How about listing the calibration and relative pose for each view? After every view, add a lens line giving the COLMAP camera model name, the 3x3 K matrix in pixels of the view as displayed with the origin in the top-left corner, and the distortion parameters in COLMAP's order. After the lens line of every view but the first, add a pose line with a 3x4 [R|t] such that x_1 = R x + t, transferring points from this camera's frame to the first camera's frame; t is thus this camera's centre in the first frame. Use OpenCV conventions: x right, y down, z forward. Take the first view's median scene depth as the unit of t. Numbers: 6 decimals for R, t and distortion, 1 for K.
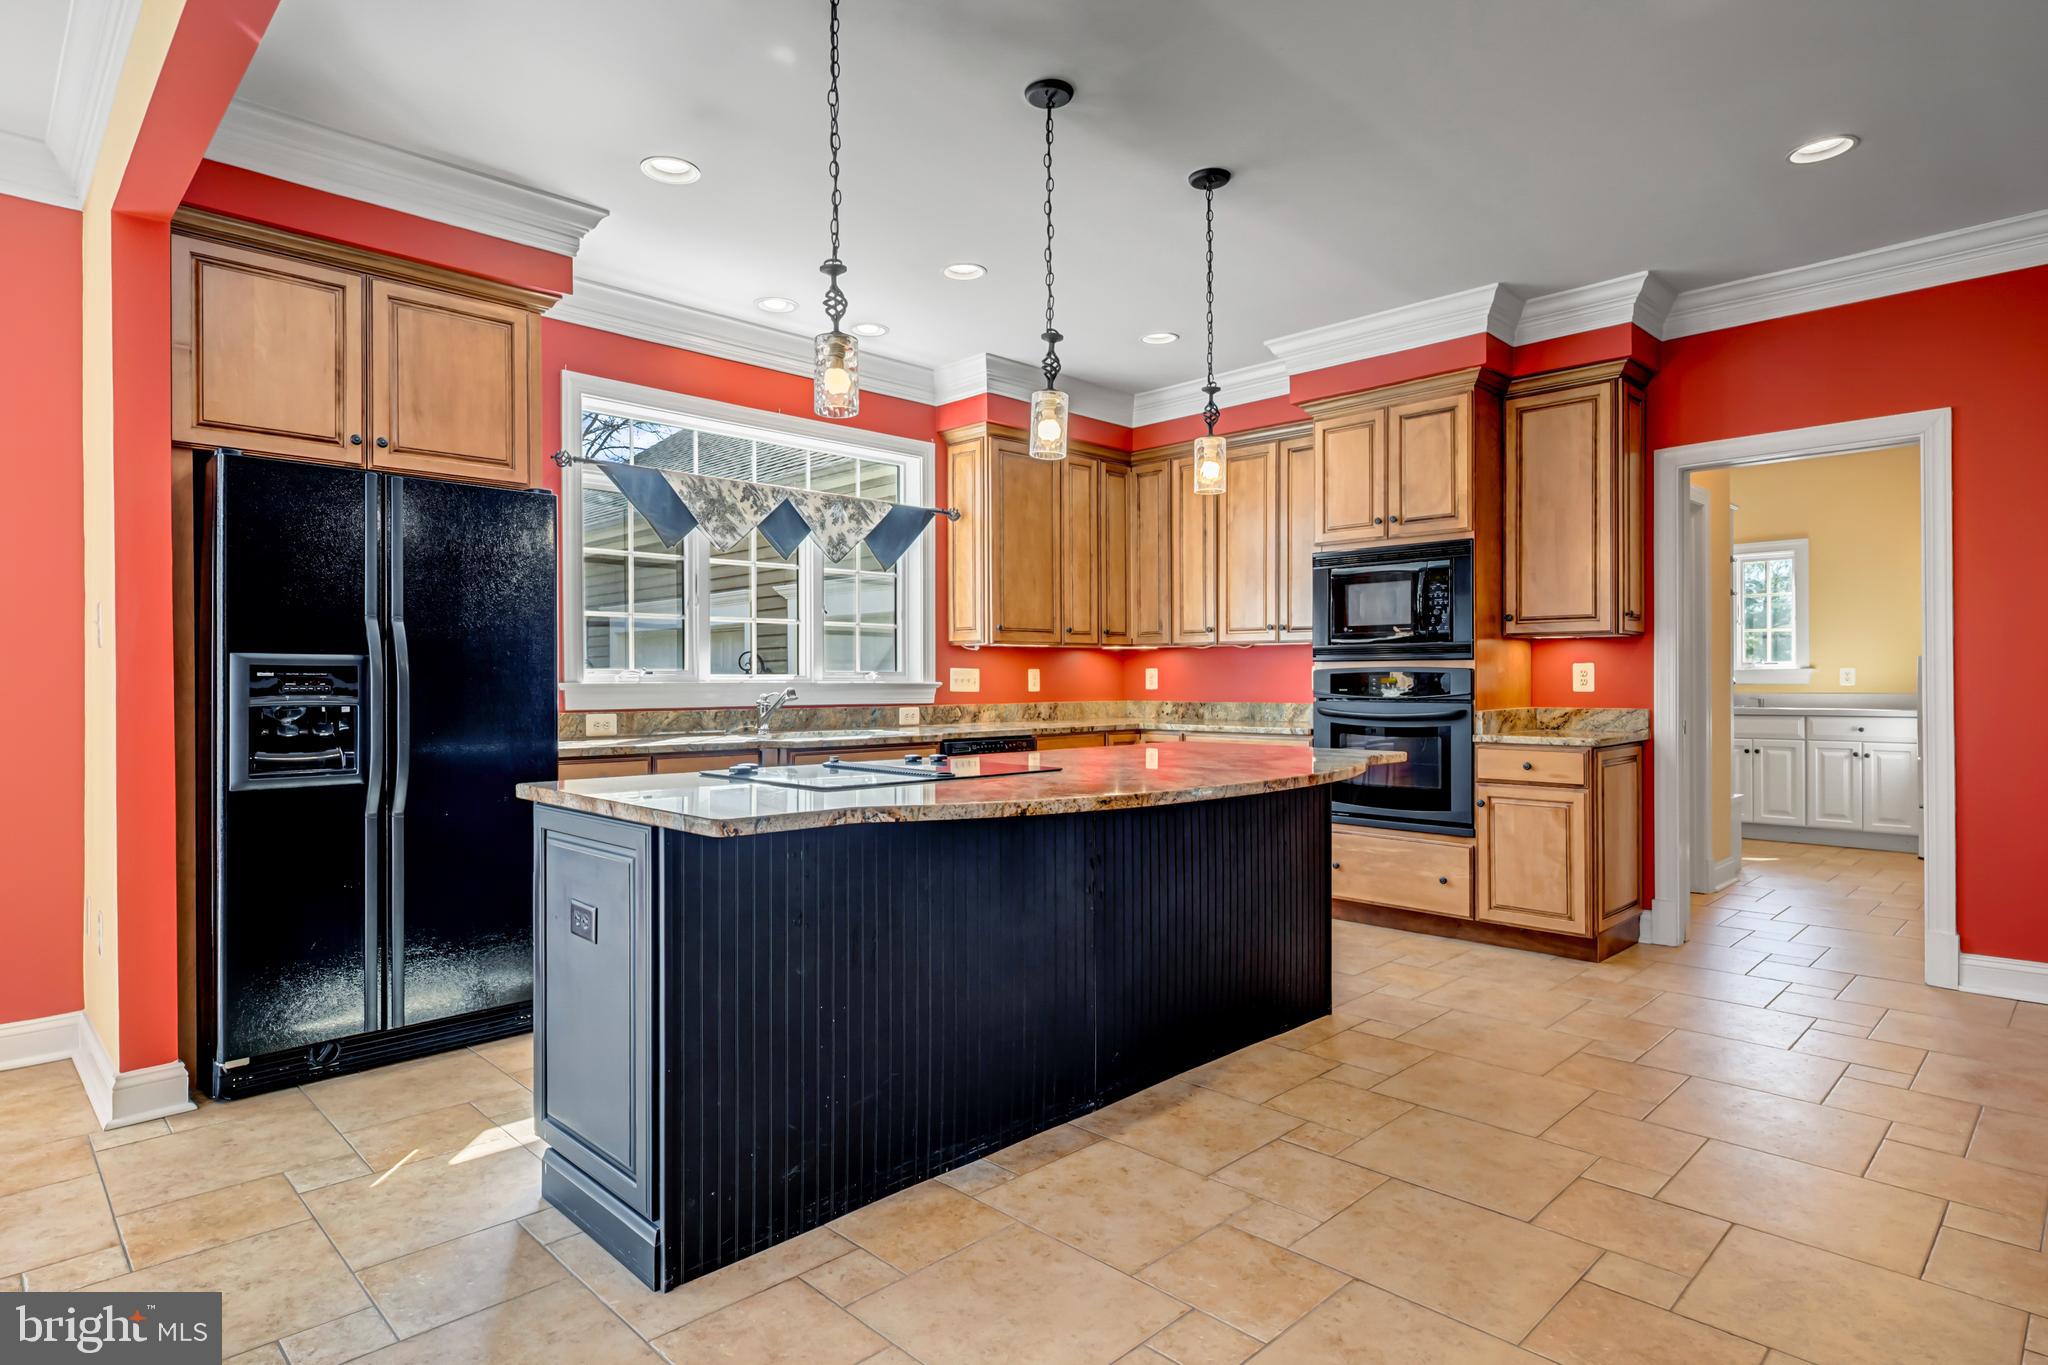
lens RADIAL K [[1090.5, 0, 1024.0], [0, 1090.5, 682.5], [0, 0, 1]] dist [-0.000006, 0.000287]
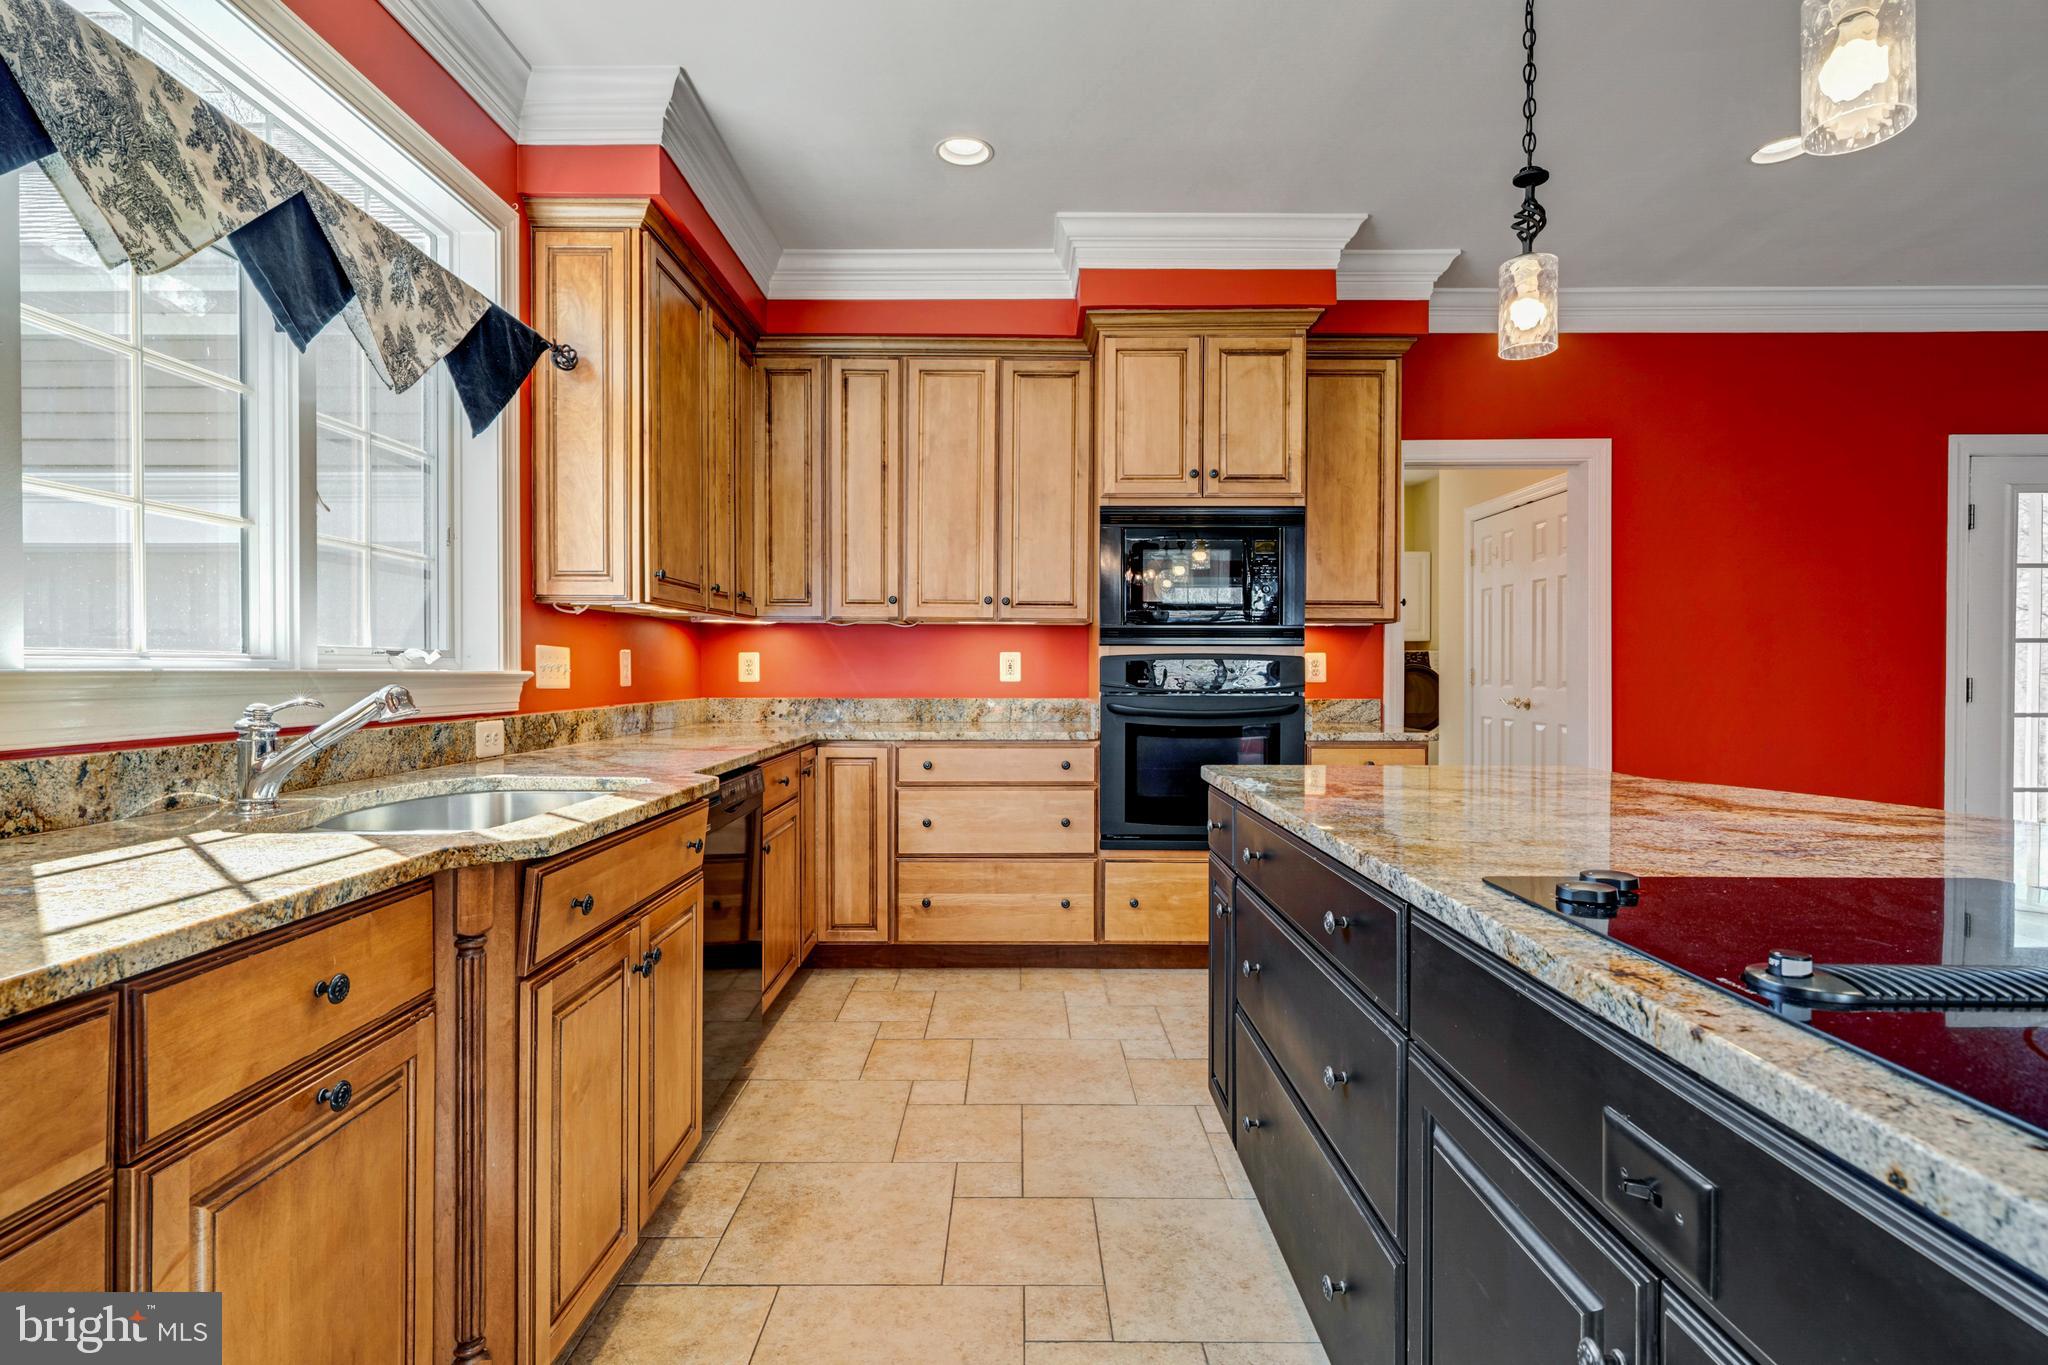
lens RADIAL K [[975.2, 0, 1024.0], [0, 975.2, 682.5], [0, 0, 1]] dist [-0.003979, -0.000473]
pose [[0.708547, -0.006500, 0.705634, -0.266209], [-0.000902, 0.999948, 0.010118, 0.000400], [-0.705663, -0.007806, 0.708504, 0.547524]]
